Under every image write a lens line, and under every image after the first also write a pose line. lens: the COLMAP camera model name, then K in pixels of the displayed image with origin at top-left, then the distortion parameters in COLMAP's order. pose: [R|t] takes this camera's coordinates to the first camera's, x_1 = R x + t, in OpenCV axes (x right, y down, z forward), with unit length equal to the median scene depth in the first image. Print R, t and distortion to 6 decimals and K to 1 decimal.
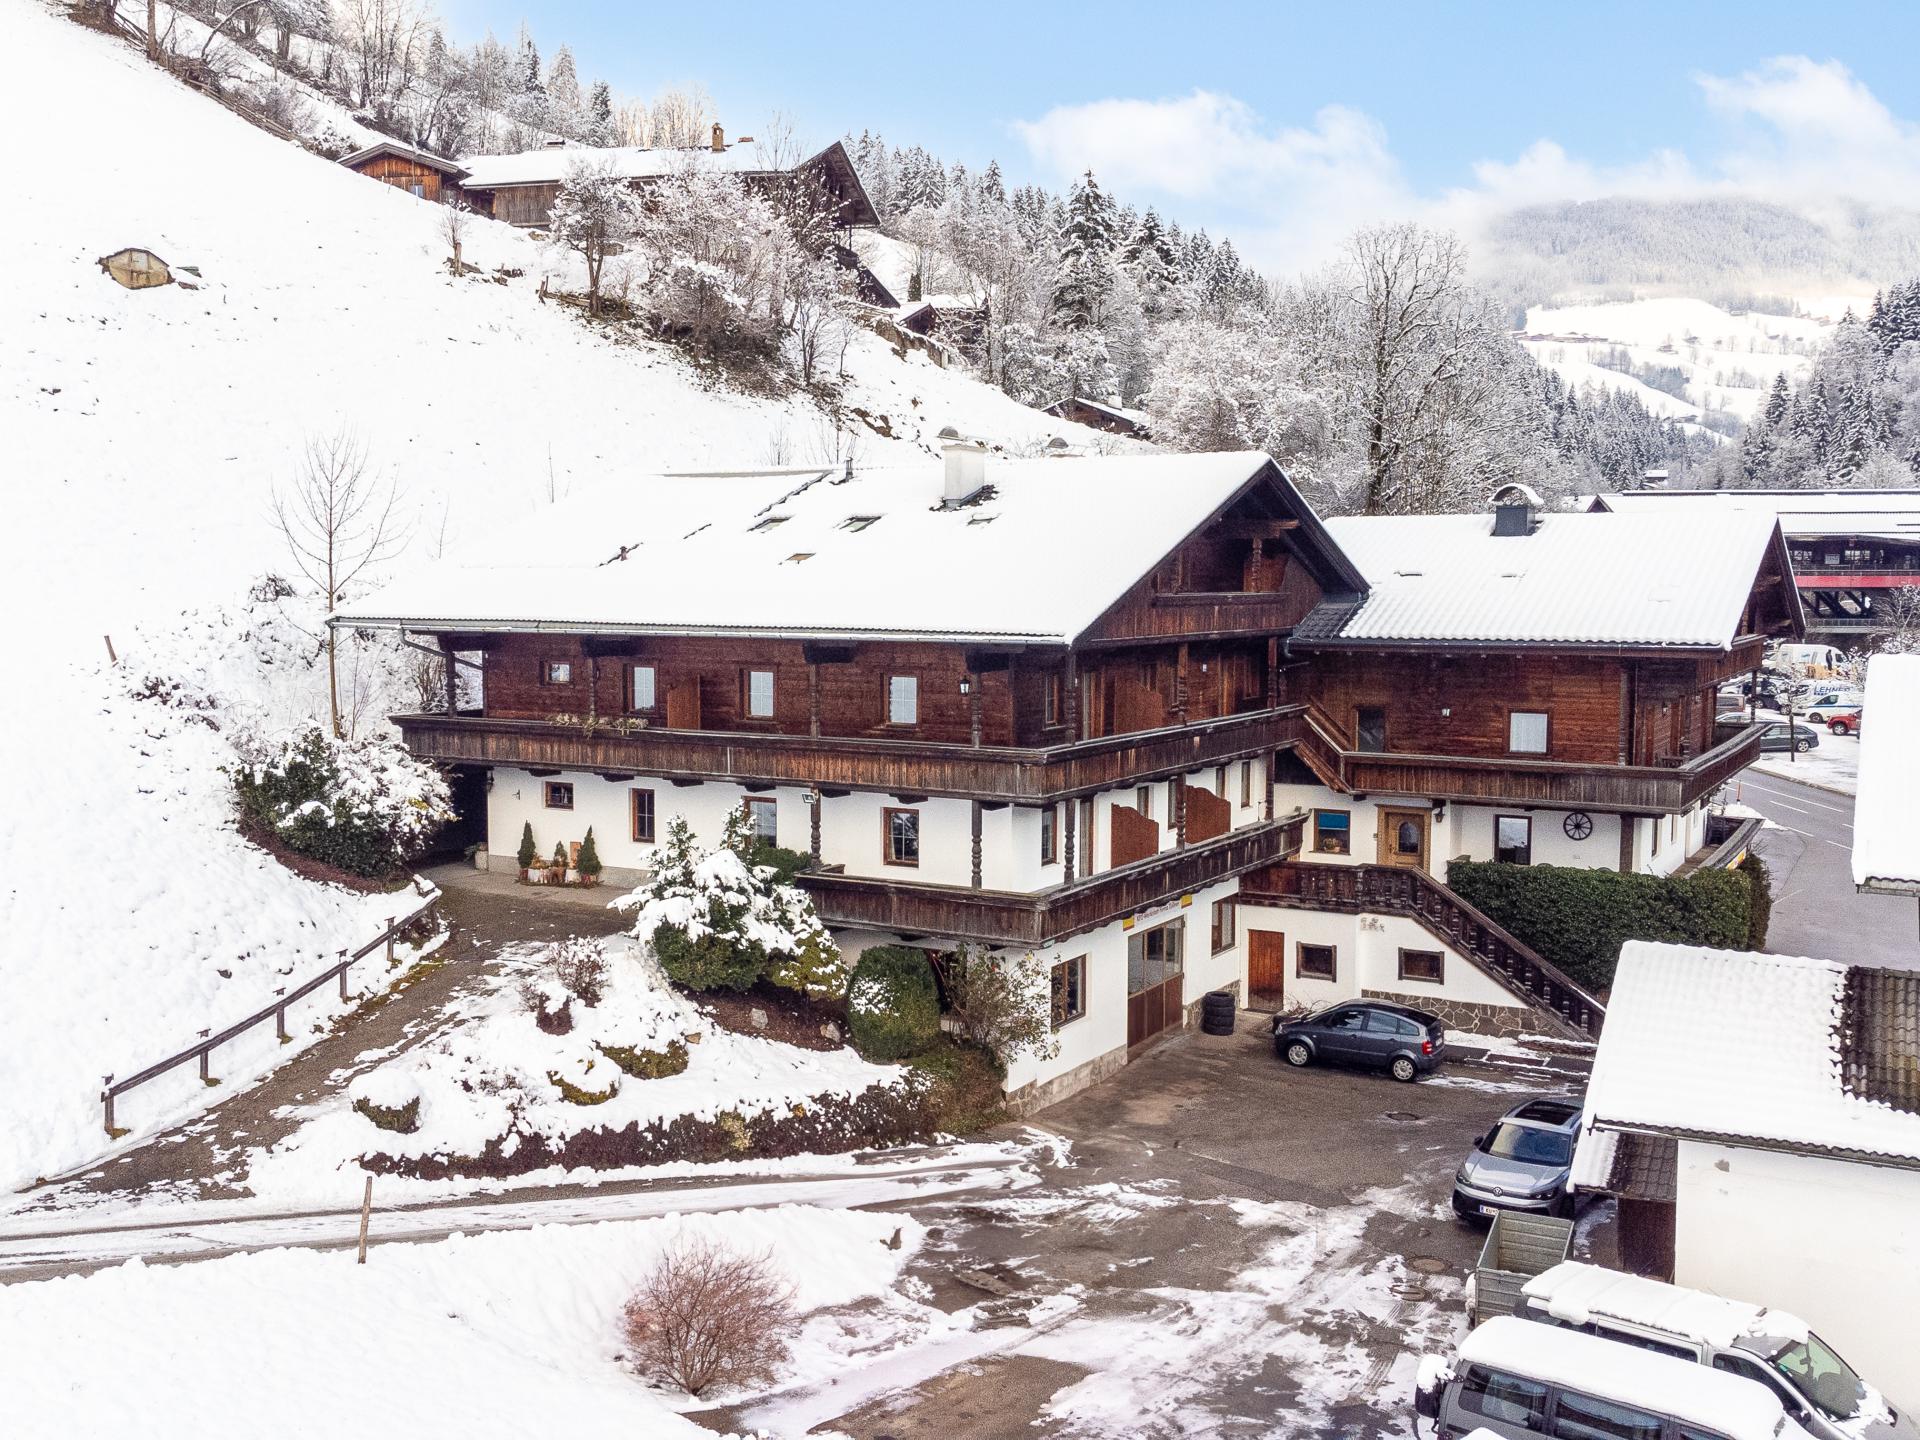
lens RADIAL K [[1906.2, 0, 960.0], [0, 1906.2, 720.0], [0, 0, 1]] dist [0.058447, -0.014272]
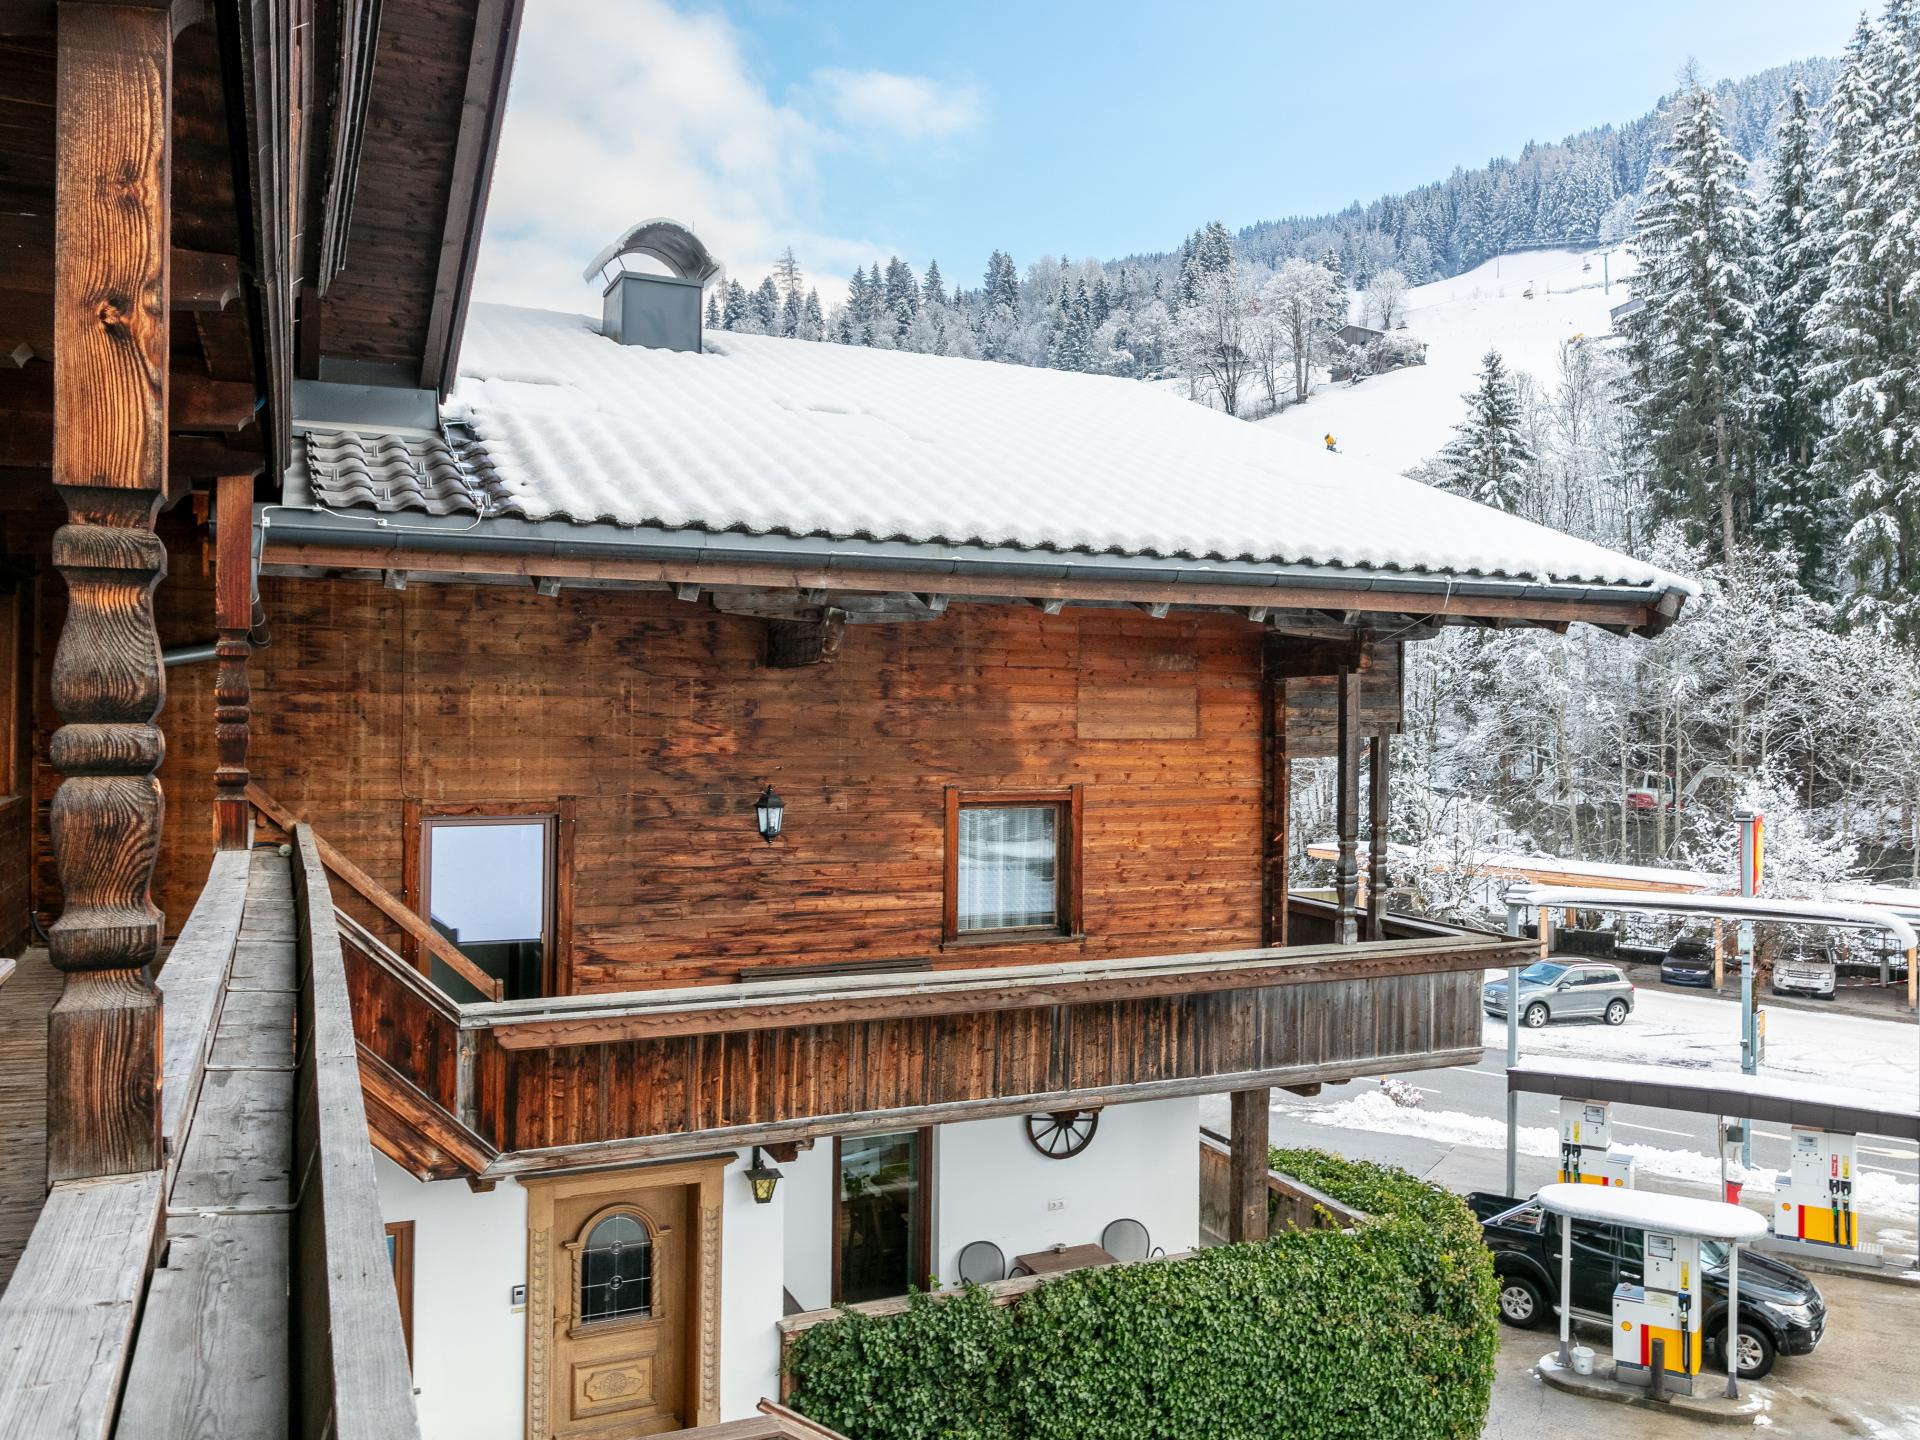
lens RADIAL K [[1592.7, 0, 1078.5], [0, 1592.7, 710.8], [0, 0, 1]] dist [0.001041, -0.002067]
pose [[0.567742, -0.000408, 0.823207, 0.088151], [0.053944, 0.997869, -0.036709, -0.010328], [-0.821437, 0.065248, 0.566554, 0.910318]]
